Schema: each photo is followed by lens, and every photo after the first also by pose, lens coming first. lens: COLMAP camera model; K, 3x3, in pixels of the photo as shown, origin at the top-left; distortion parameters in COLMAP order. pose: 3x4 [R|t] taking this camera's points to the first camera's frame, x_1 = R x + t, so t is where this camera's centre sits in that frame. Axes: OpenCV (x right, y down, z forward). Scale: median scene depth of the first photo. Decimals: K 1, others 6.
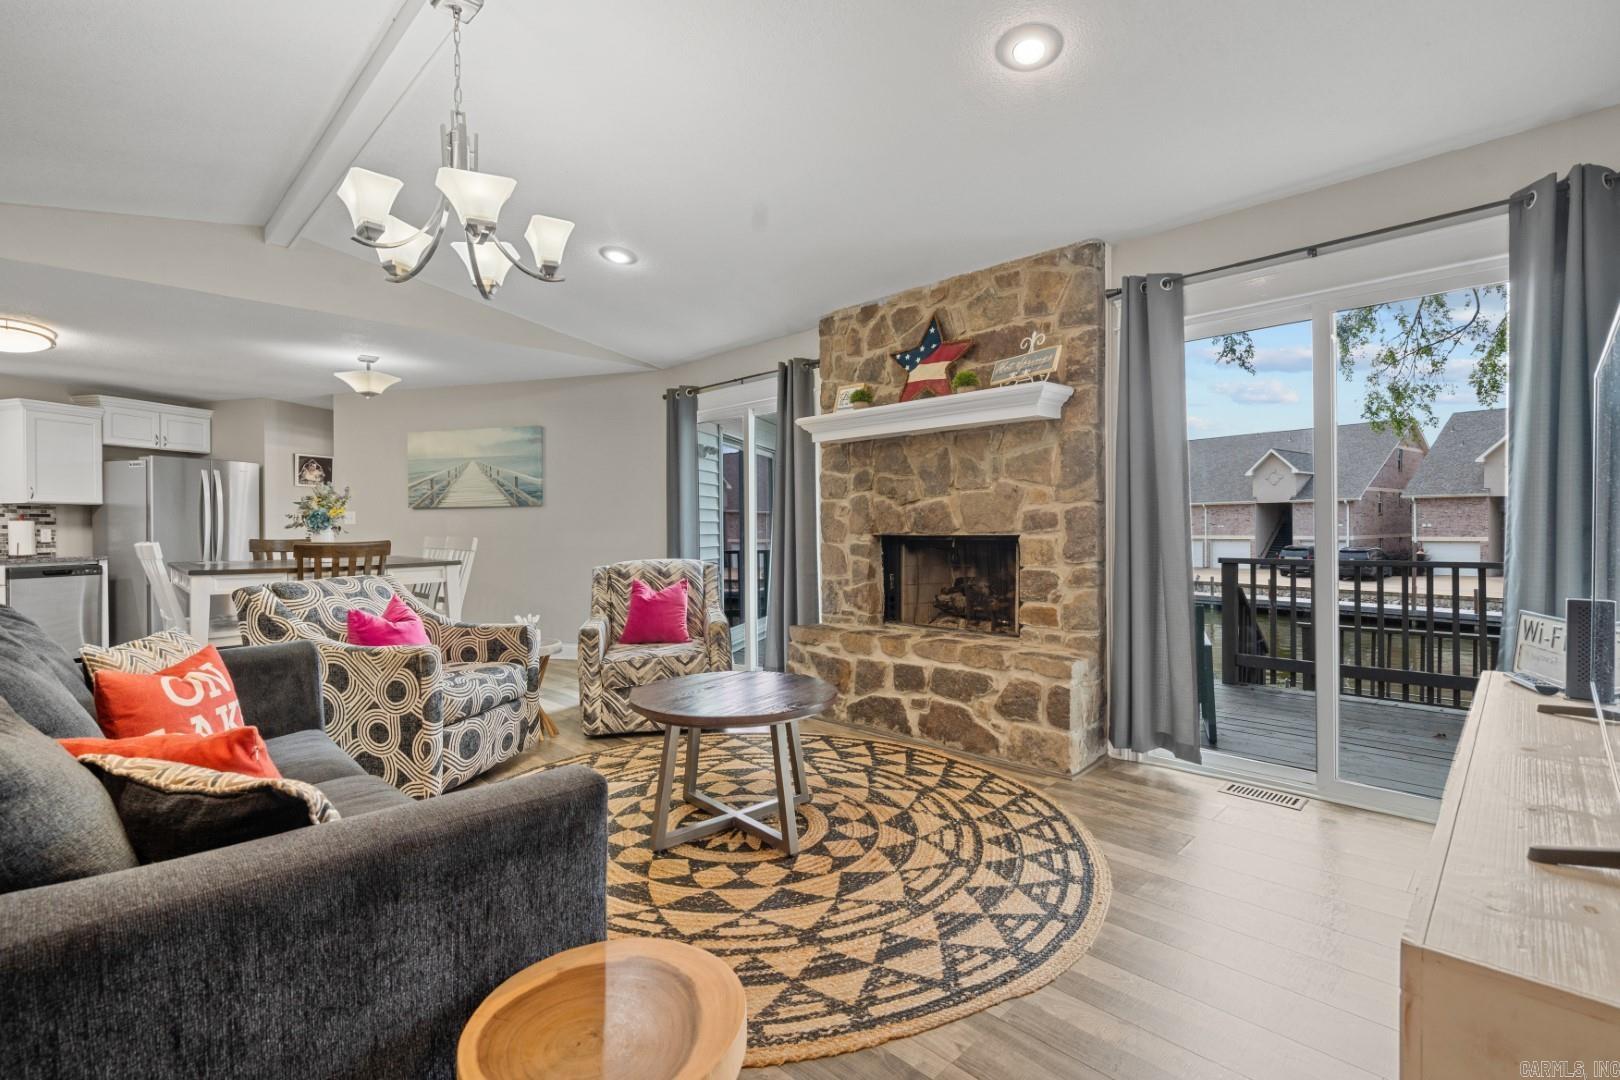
lens RADIAL K [[742.8, 0, 812.9], [0, 742.8, 530.2], [0, 0, 1]] dist [-0.001378, 0.002853]
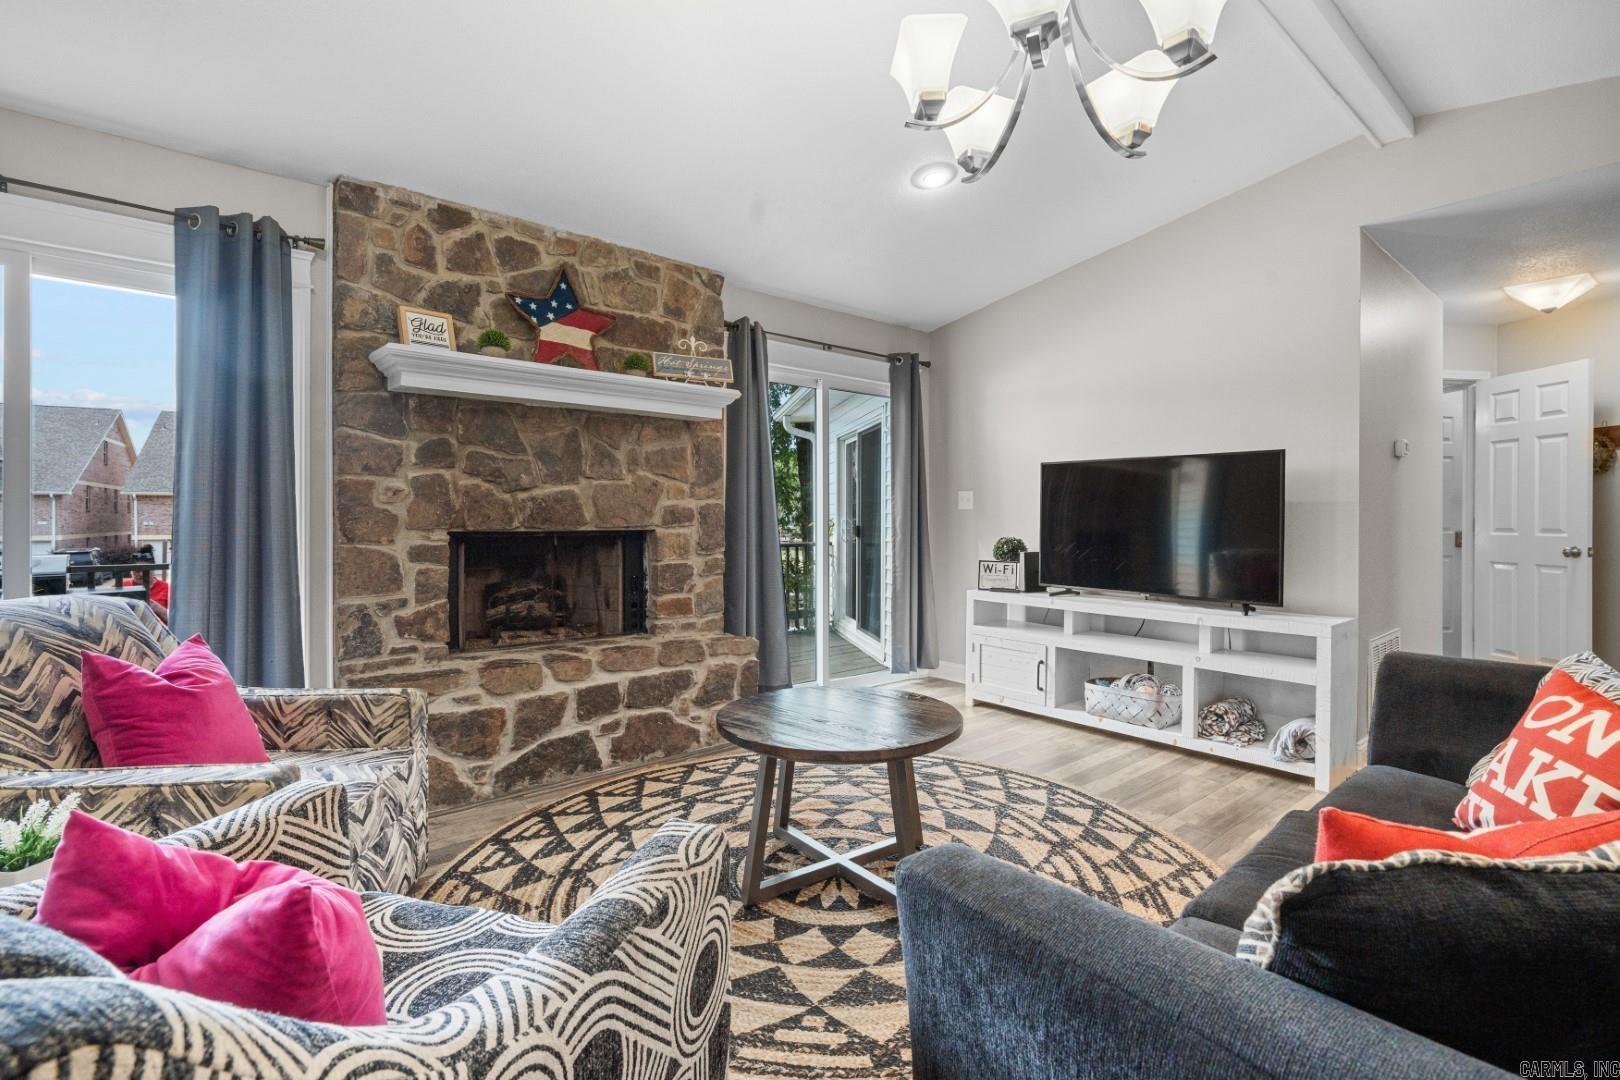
lens RADIAL K [[742.8, 0, 803.0], [0, 742.8, 522.8], [0, 0, 1]] dist [-0.001378, 0.002853]
pose [[0.086888, 0.004989, 0.996206, -0.661682], [0.003052, 0.999981, -0.005274, 0.002972], [-0.996213, 0.003499, 0.086872, 0.673680]]
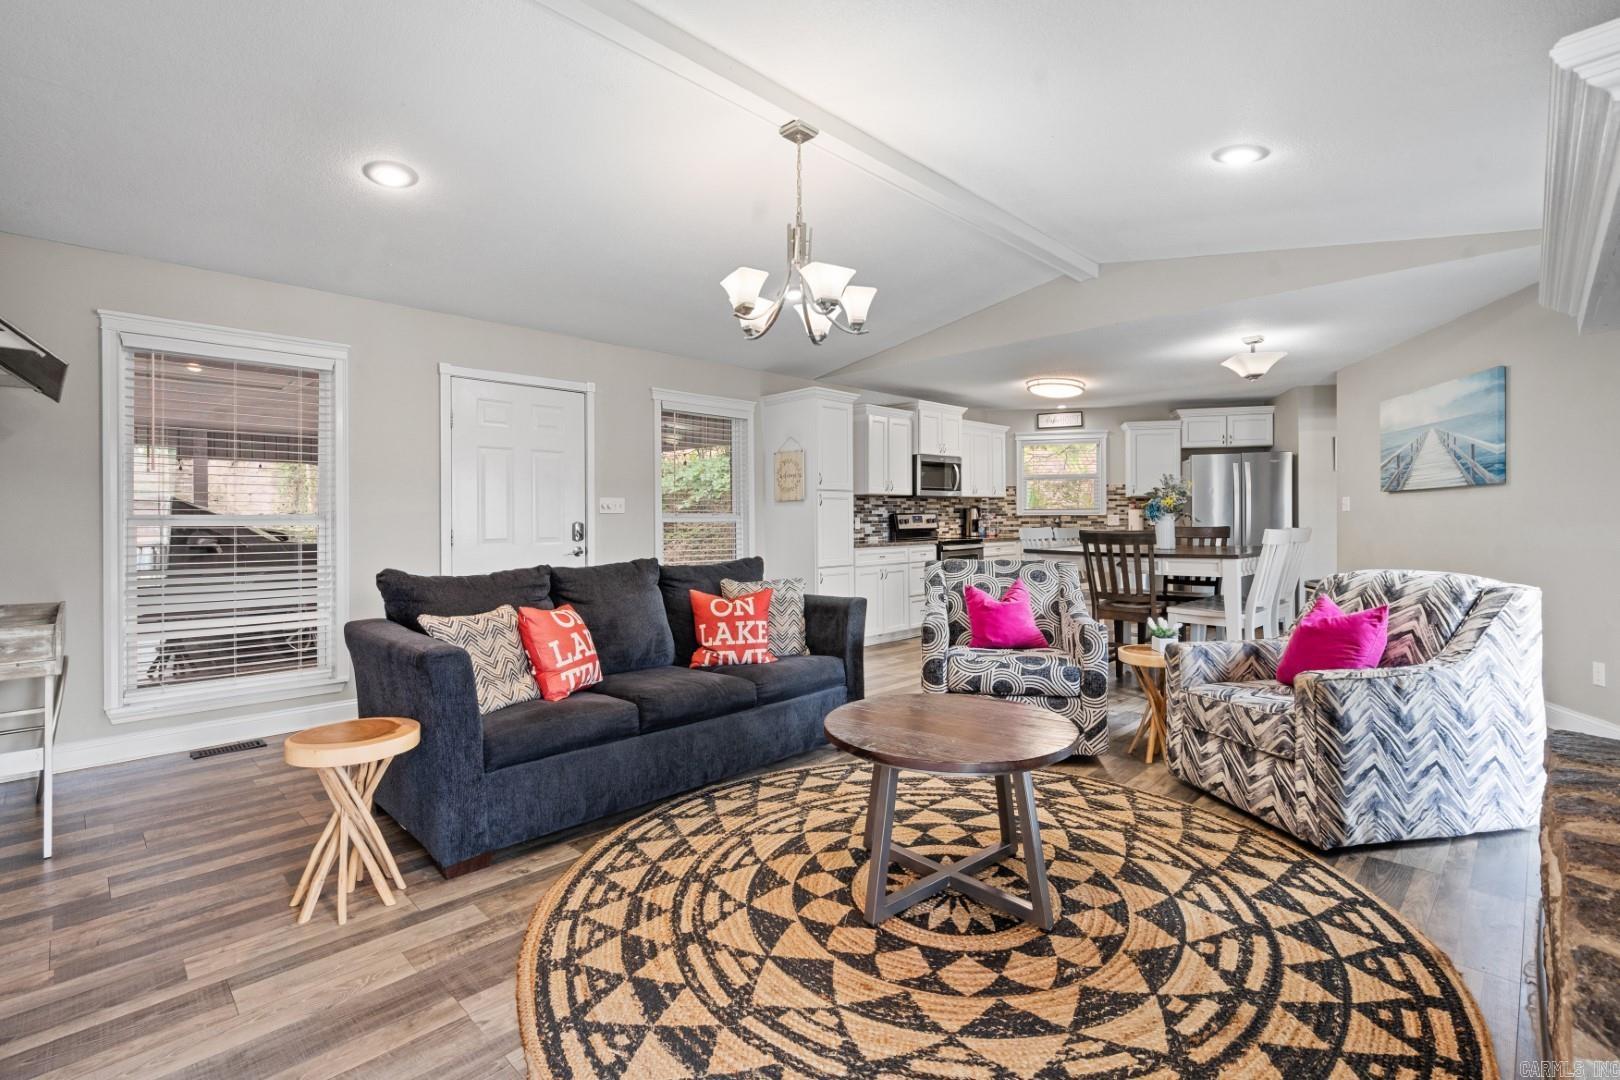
lens RADIAL K [[742.8, 0, 802.4], [0, 742.8, 515.9], [0, 0, 1]] dist [-0.001378, 0.002853]
pose [[-0.000334, 0.005508, -0.999985, 0.502923], [0.000649, 0.999985, 0.005508, -0.013055], [1.000000, -0.000648, -0.000338, 0.584082]]
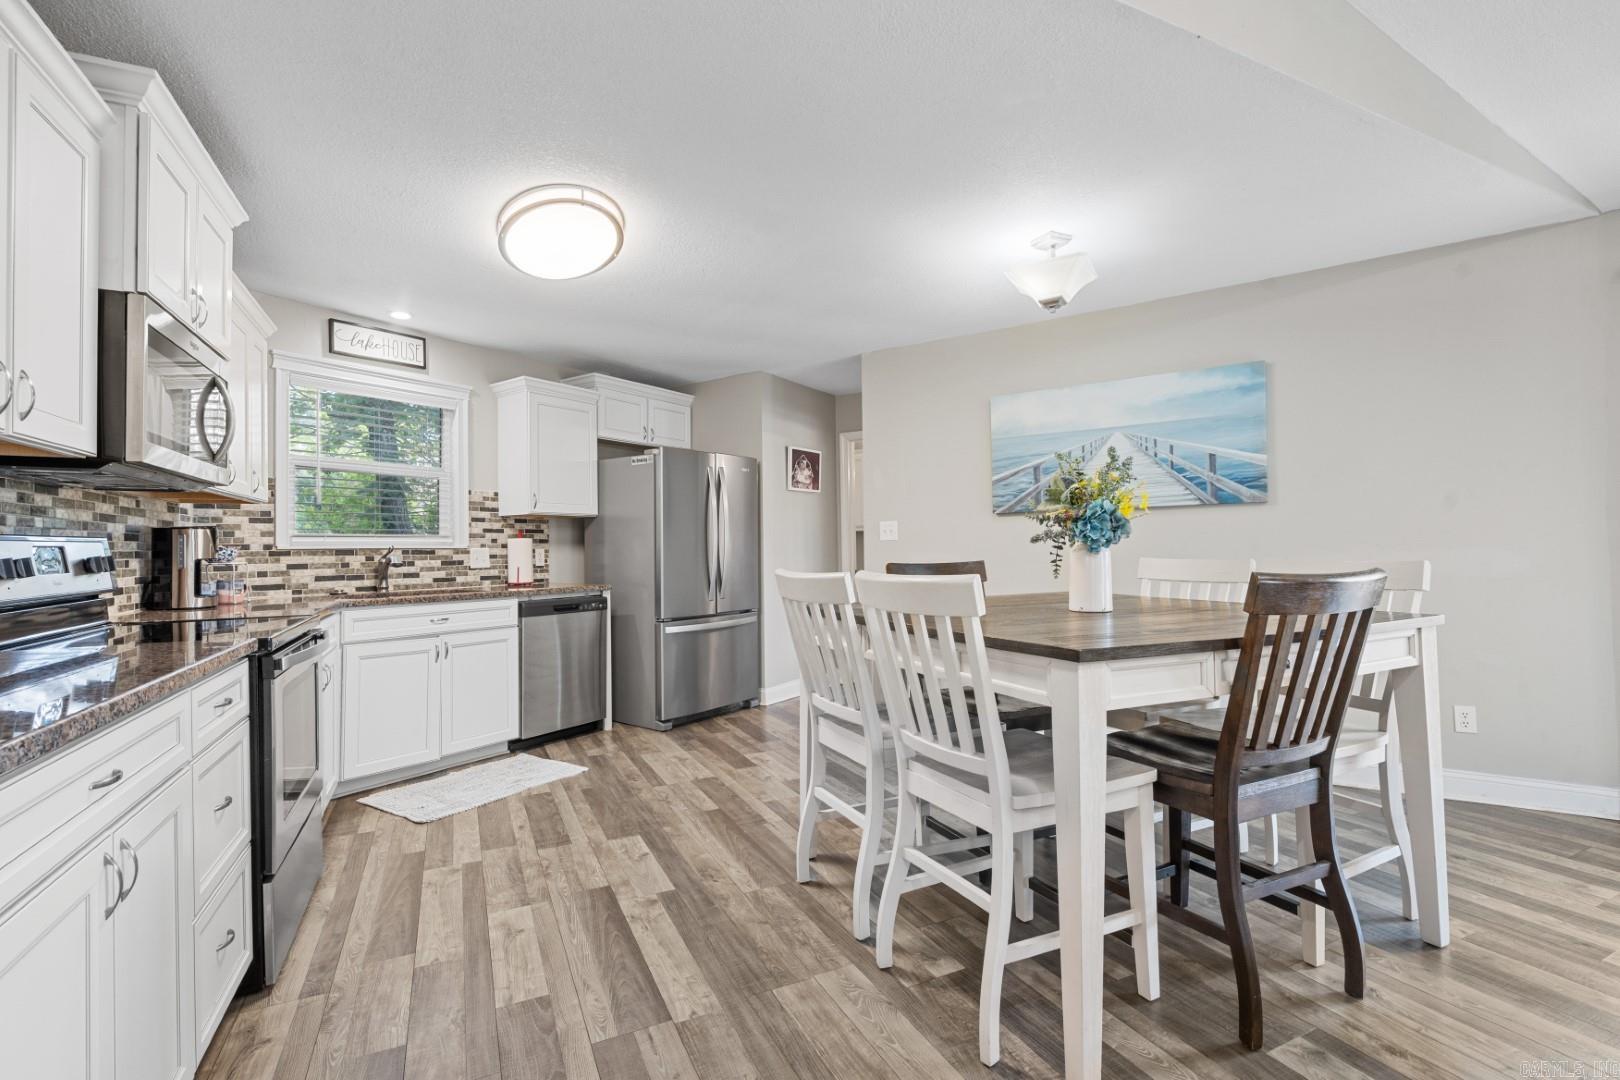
lens RADIAL K [[742.8, 0, 809.6], [0, 742.8, 537.4], [0, 0, 1]] dist [-0.001378, 0.002853]
pose [[0.944028, -0.009580, -0.329725, -0.817198], [0.003960, 0.999835, -0.017713, 0.002495], [0.329841, 0.015416, 0.943911, 0.578636]]
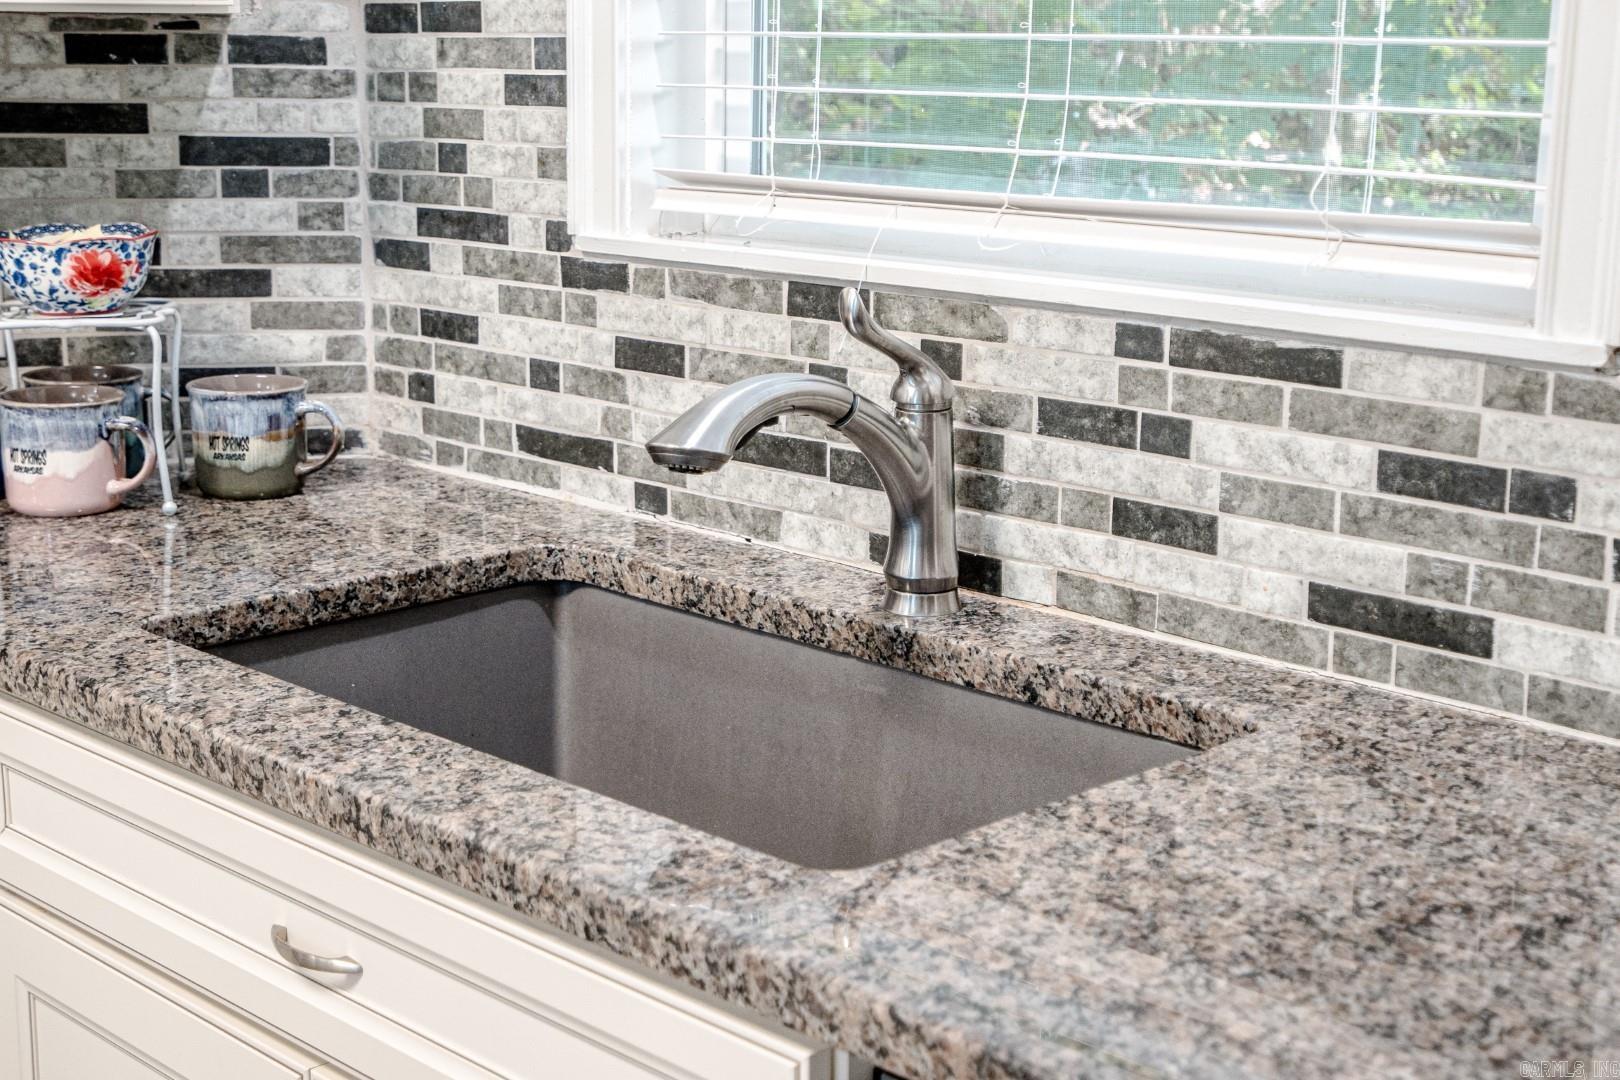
lens RADIAL K [[2394.7, 0, 789.2], [0, 2394.7, 532.9], [0, 0, 1]] dist [0.067774, 0.000000]
pose [[-0.518612, 0.186705, -0.834376, -1.303550], [-0.004160, 0.975304, 0.220826, -0.060335], [0.854999, 0.117994, -0.505028, 1.561299]]
